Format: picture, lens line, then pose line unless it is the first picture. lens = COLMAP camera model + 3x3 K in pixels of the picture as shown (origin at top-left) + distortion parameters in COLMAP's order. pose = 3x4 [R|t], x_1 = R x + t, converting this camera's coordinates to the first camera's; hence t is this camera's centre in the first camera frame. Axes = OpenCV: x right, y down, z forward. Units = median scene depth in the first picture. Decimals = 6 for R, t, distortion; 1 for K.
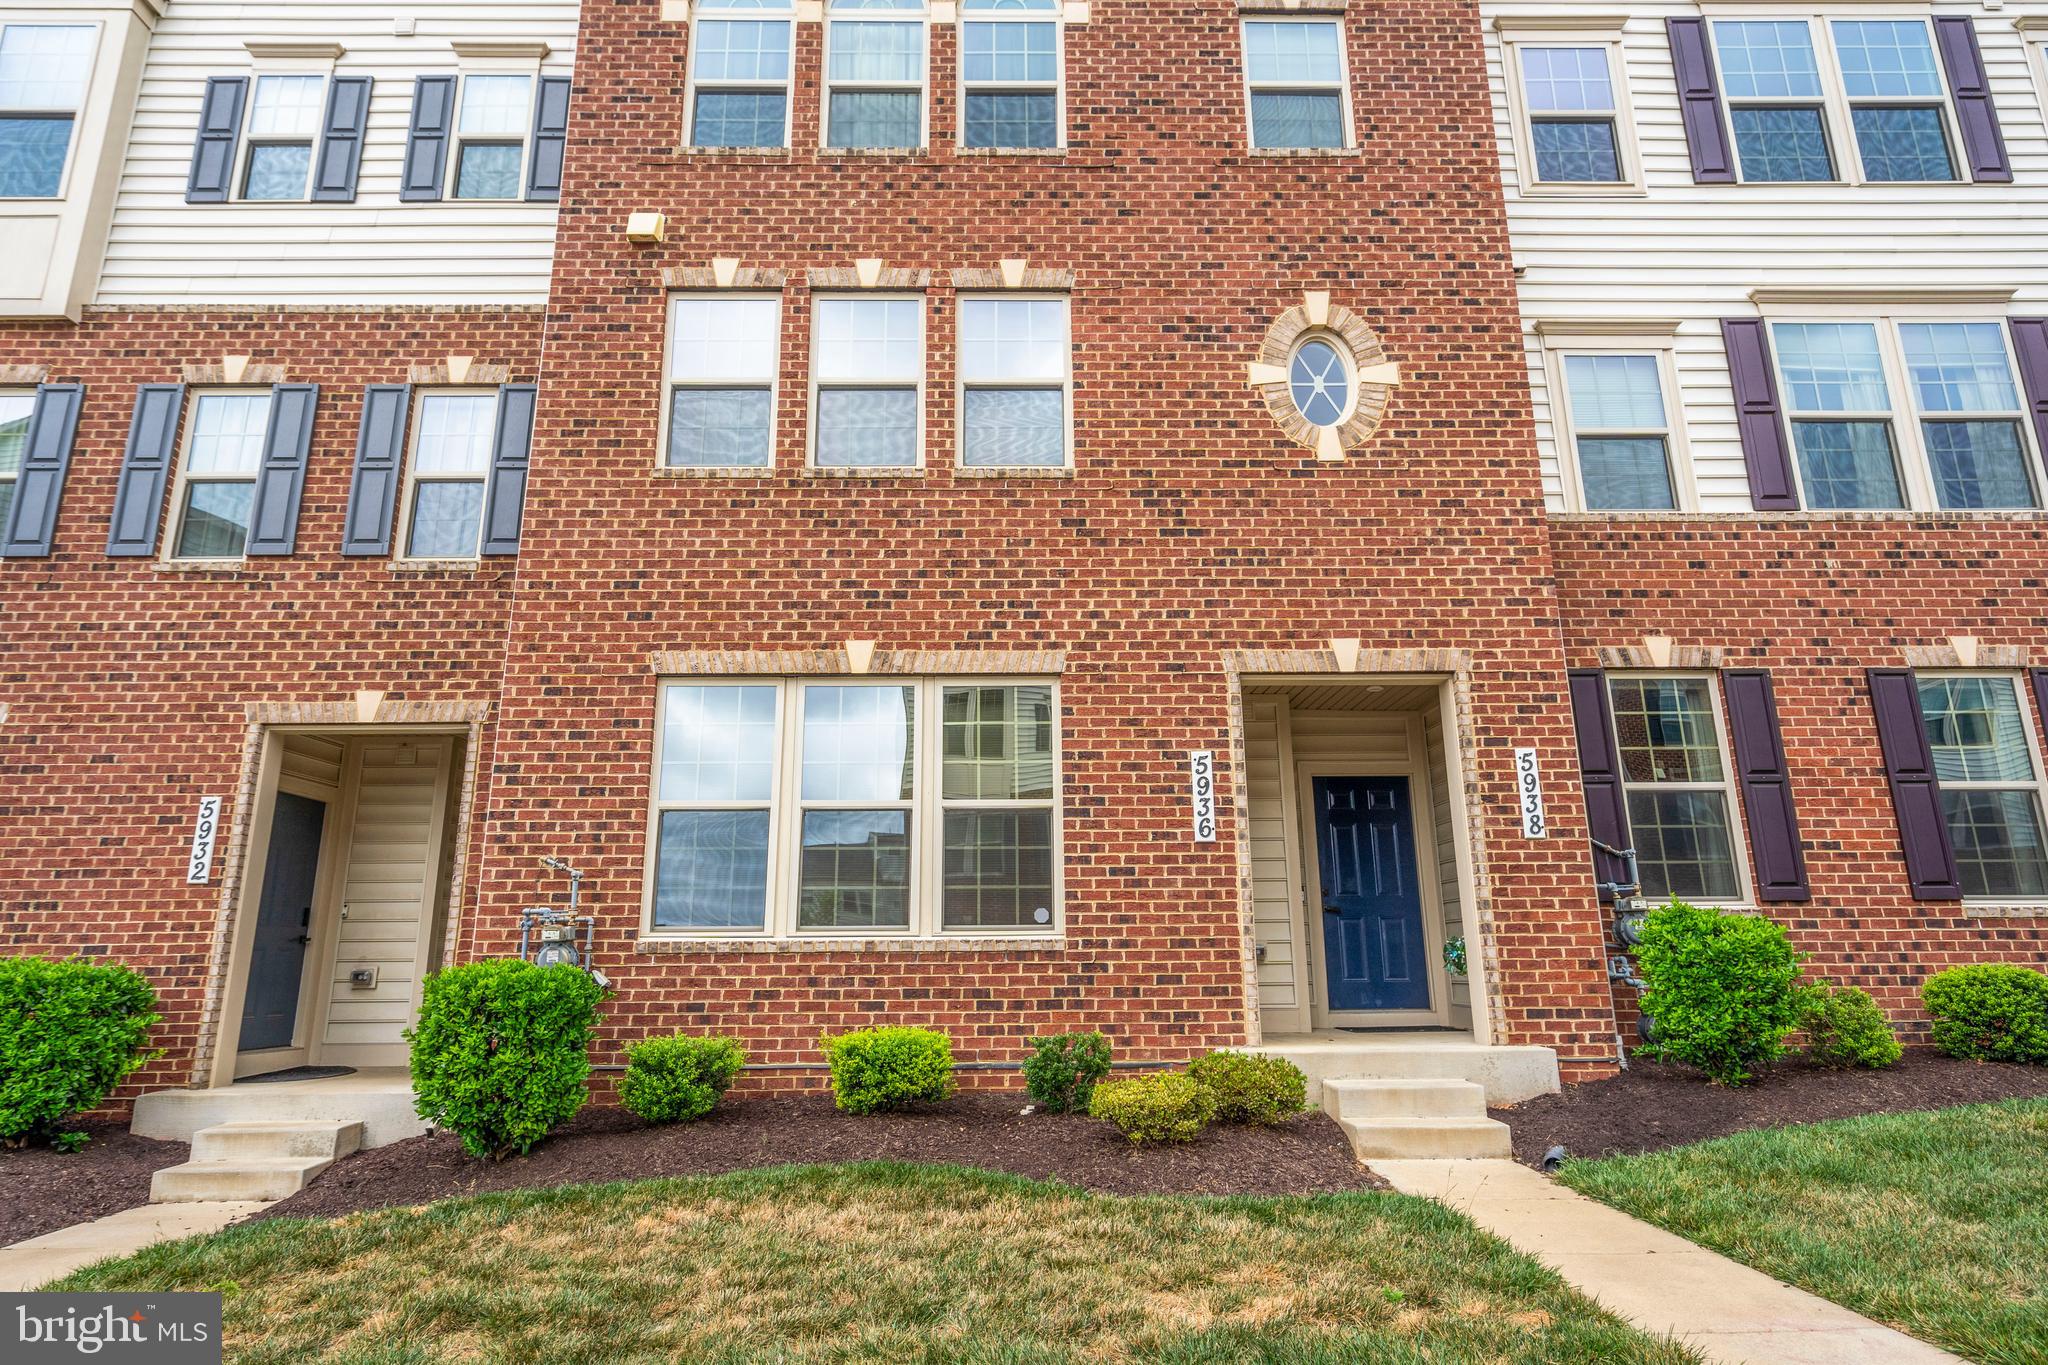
lens RADIAL K [[1108.5, 0, 1024.3], [0, 1108.5, 677.3], [0, 0, 1]] dist [0.005052, 0.000995]
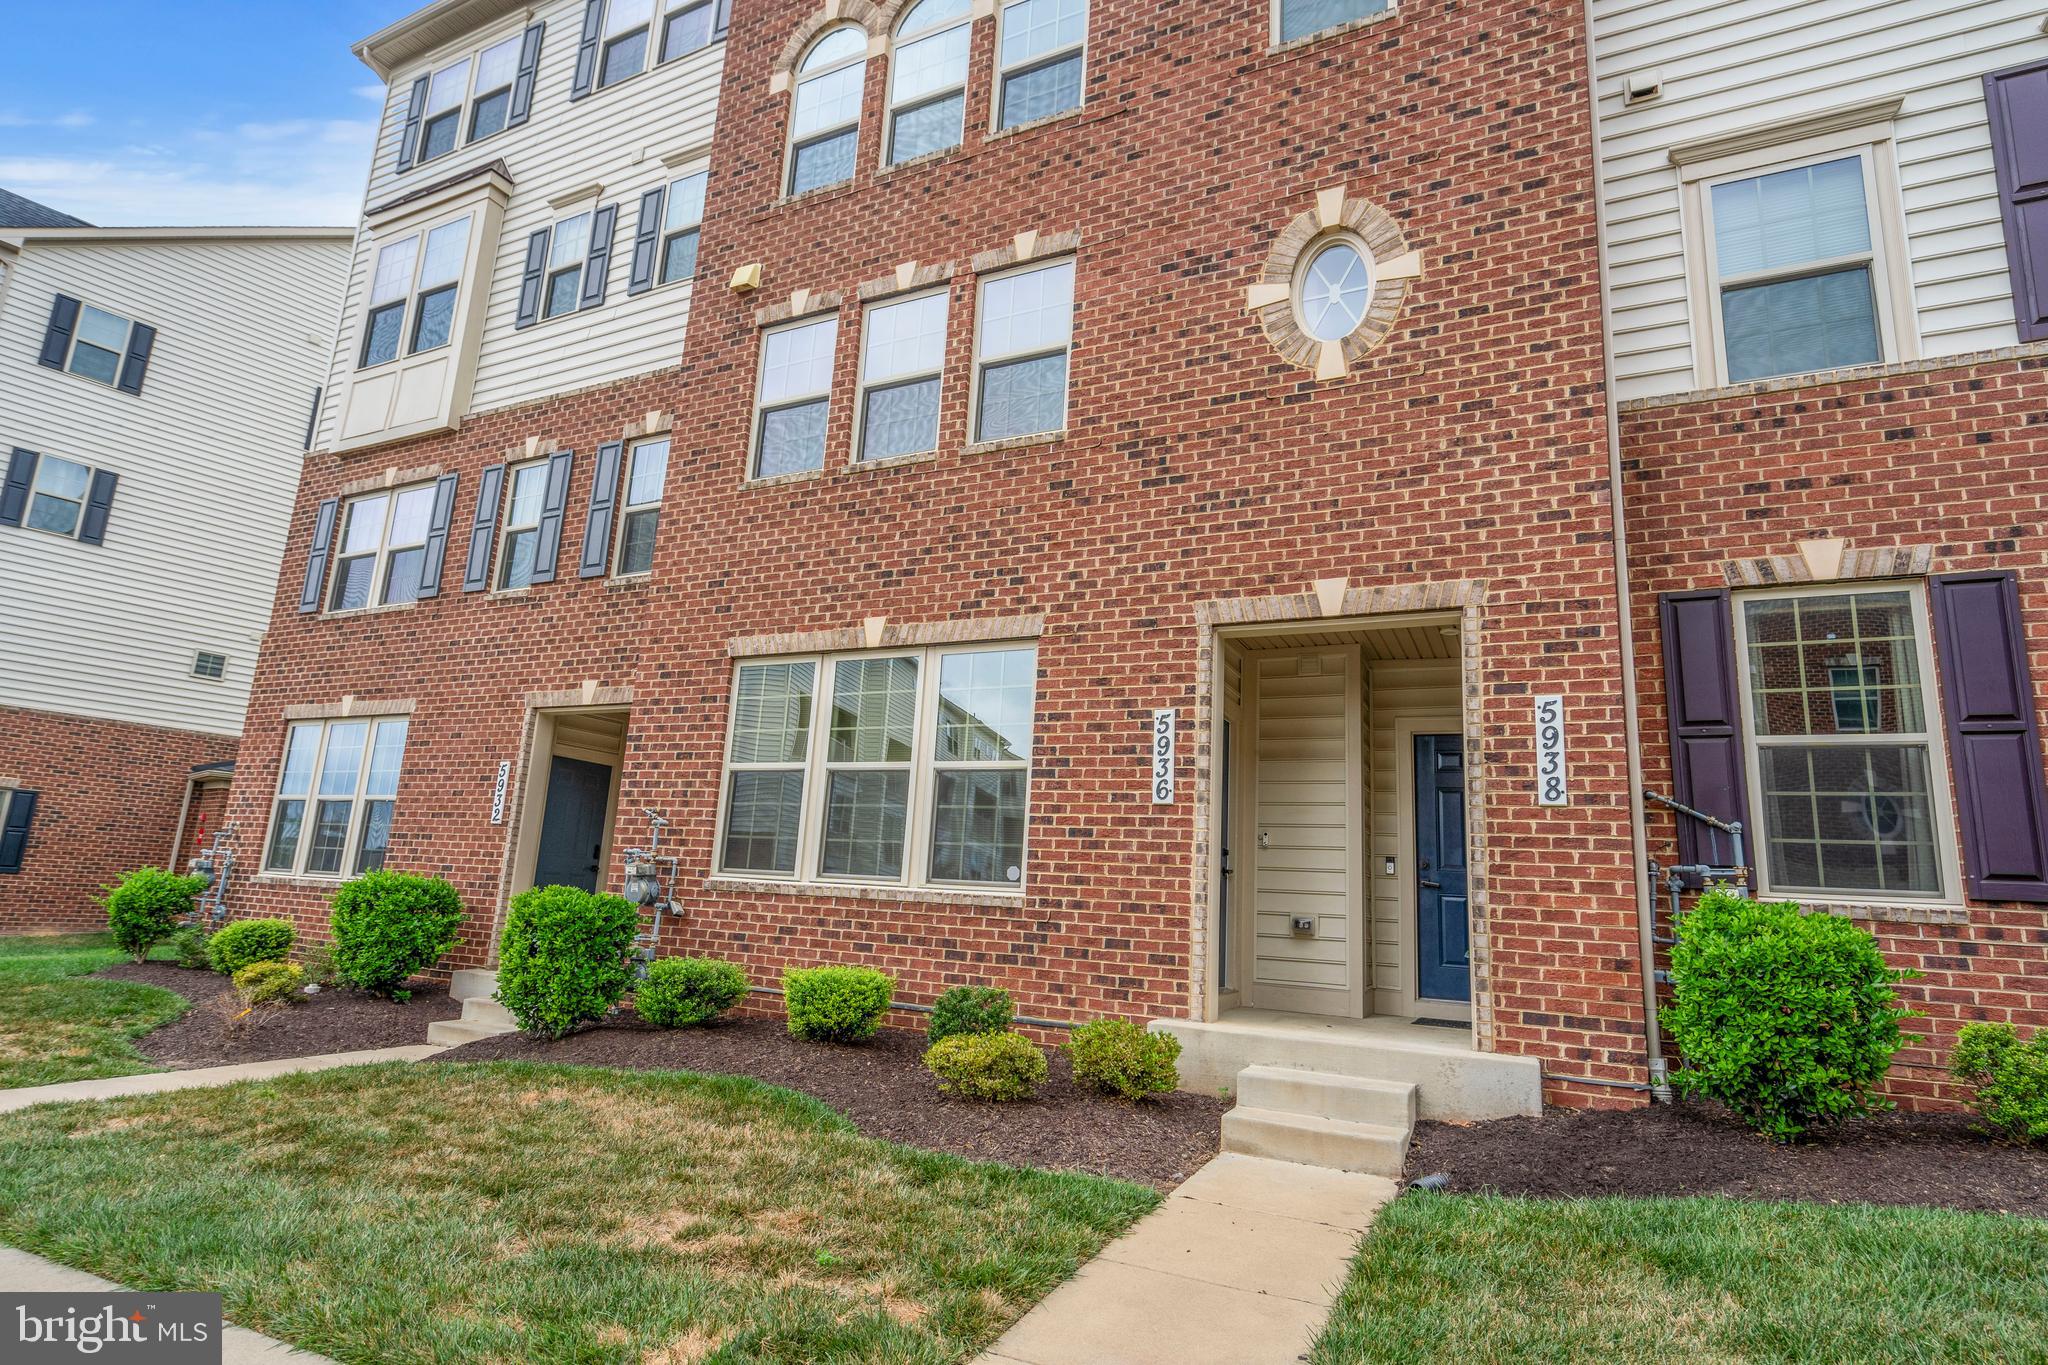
lens RADIAL K [[1066.1, 0, 1025.9], [0, 1066.1, 678.2], [0, 0, 1]] dist [0.003255, 0.001024]
pose [[0.886209, -0.040213, -0.461538, 0.463722], [0.051854, 0.998576, 0.012562, 0.021317], [0.460375, -0.035065, 0.887032, 0.128194]]
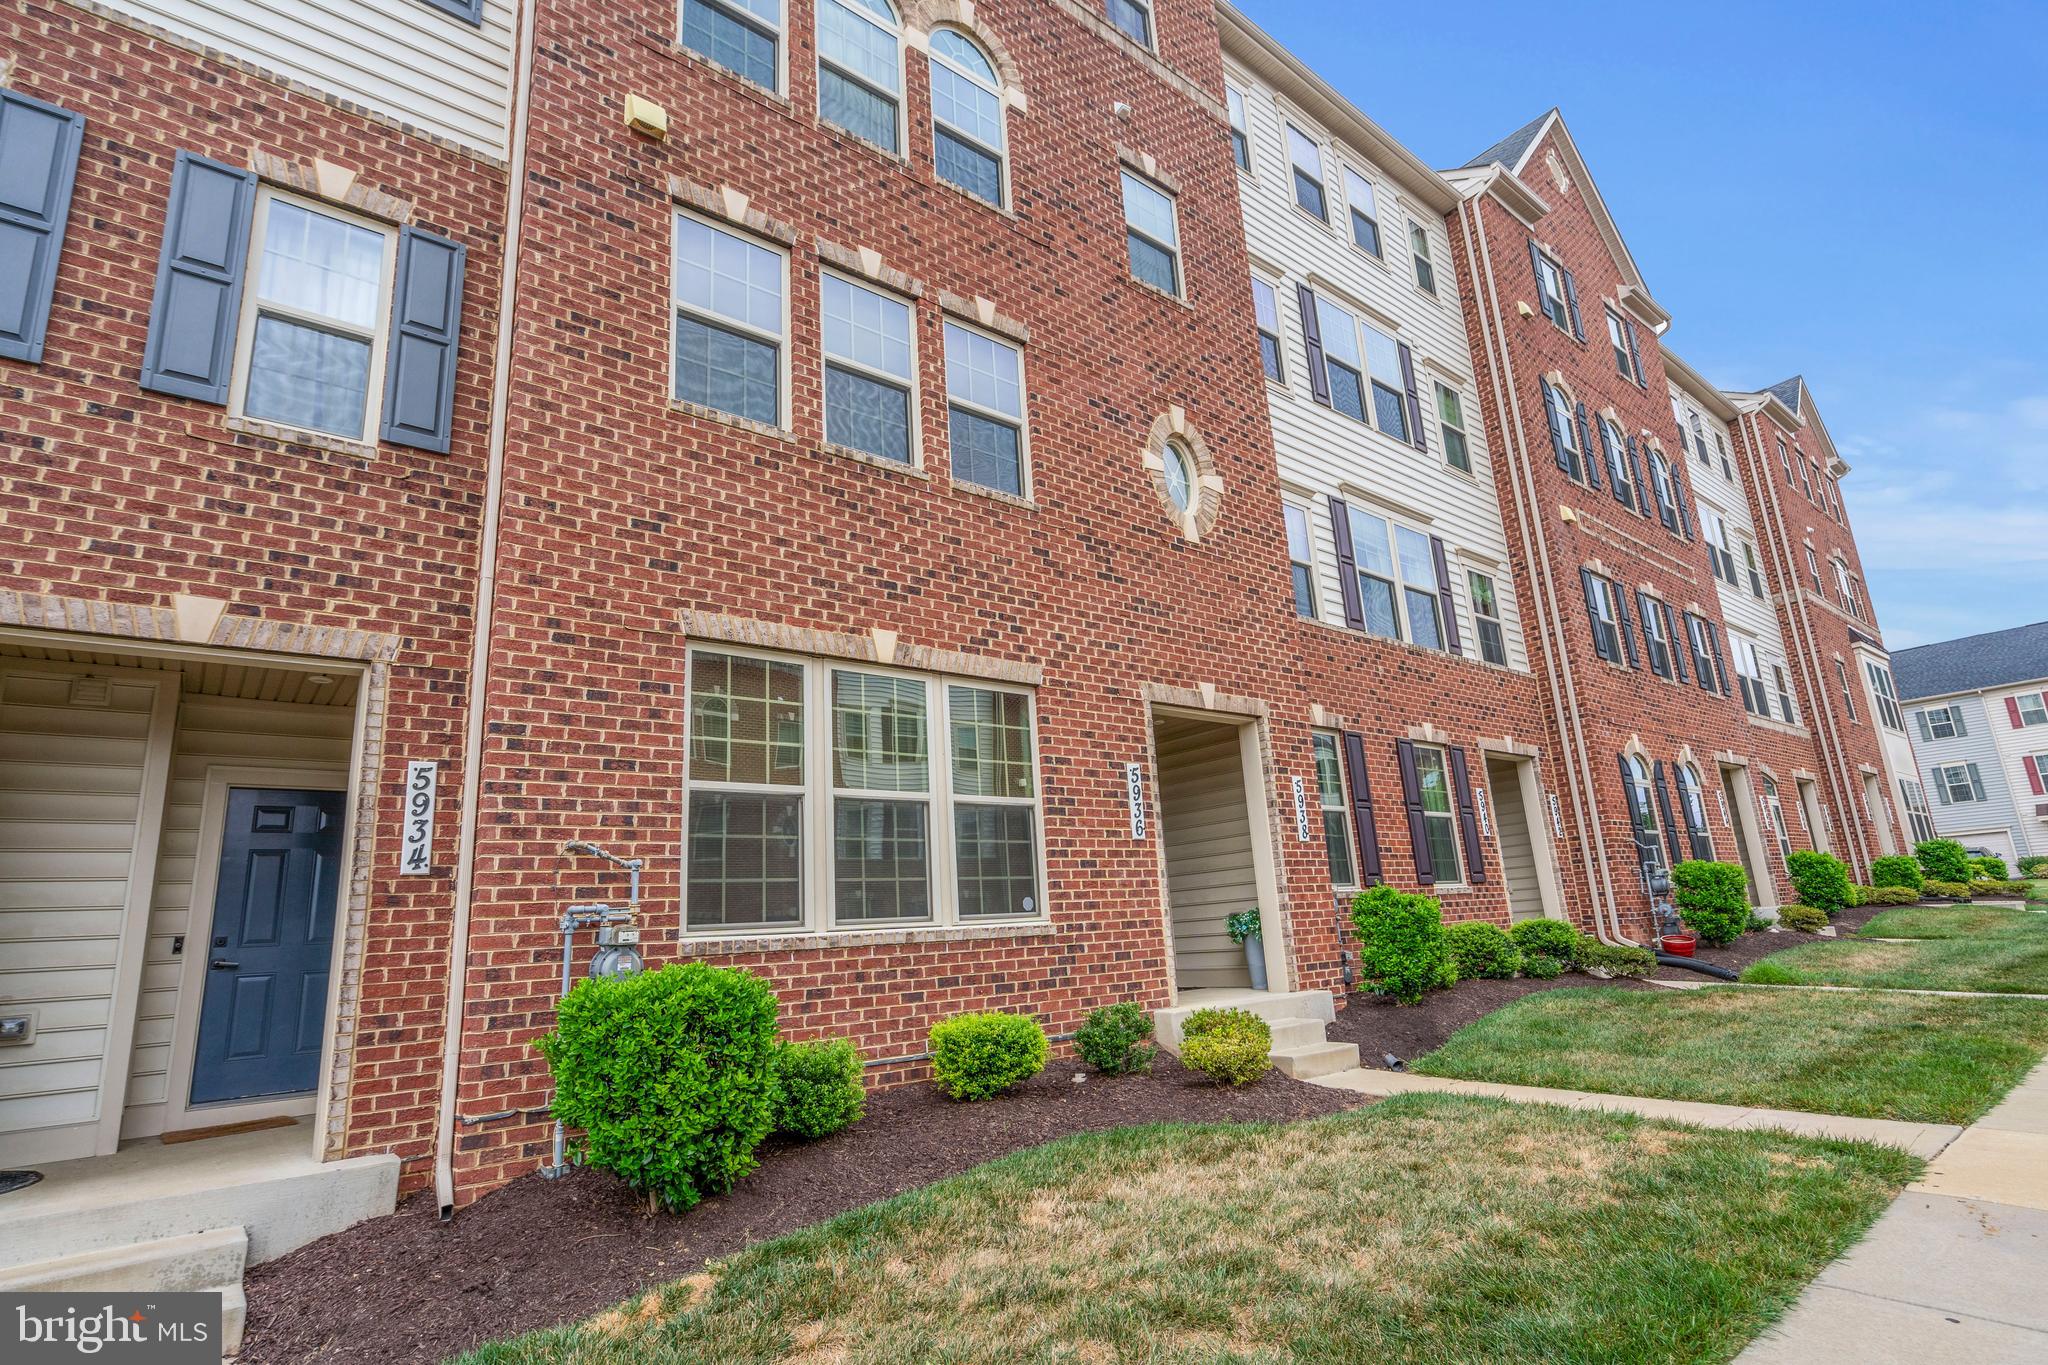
lens RADIAL K [[1013.1, 0, 1024.0], [0, 1013.1, 682.5], [0, 0, 1]] dist [0.002440, 0.000547]
pose [[0.785367, 0.113121, 0.608606, -0.589351], [-0.100886, 0.993407, -0.054456, 0.049632], [-0.610754, -0.018632, 0.791601, 0.202690]]
